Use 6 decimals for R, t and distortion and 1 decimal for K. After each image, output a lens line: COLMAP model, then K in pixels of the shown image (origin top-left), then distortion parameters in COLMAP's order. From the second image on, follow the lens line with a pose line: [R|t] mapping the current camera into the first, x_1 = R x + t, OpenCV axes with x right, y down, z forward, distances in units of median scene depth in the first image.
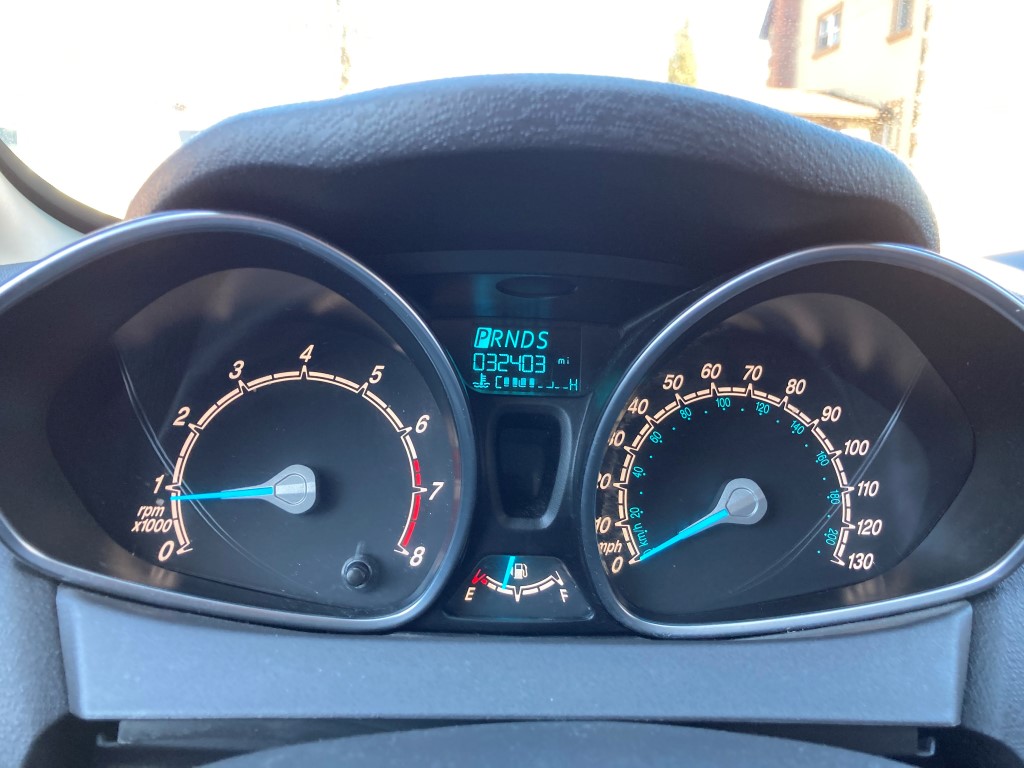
lens RADIAL K [[833.7, 0, 511.7], [0, 833.7, 384.1], [0, 0, 1]] dist [0.039095, -0.042155]
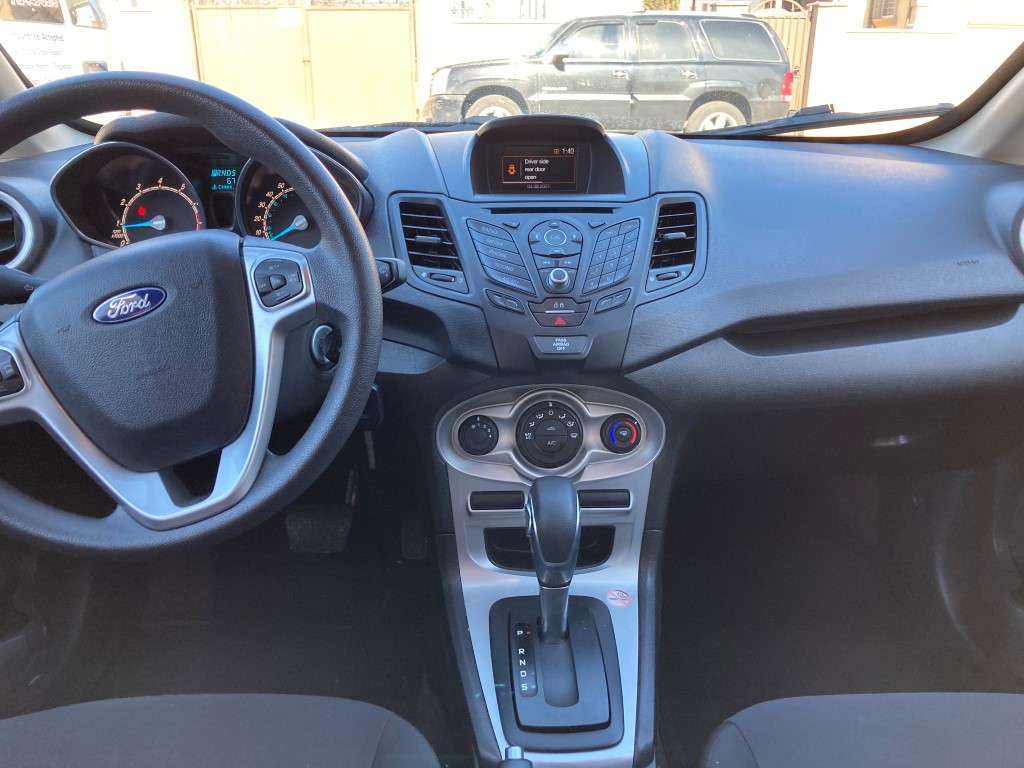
lens RADIAL K [[833.7, 0, 515.4], [0, 833.7, 375.5], [0, 0, 1]] dist [0.039095, -0.042155]
pose [[0.998893, -0.035649, -0.030693, 1.161581], [0.040226, 0.985568, 0.164429, 0.221110], [0.024388, -0.165482, 0.985911, -2.202924]]
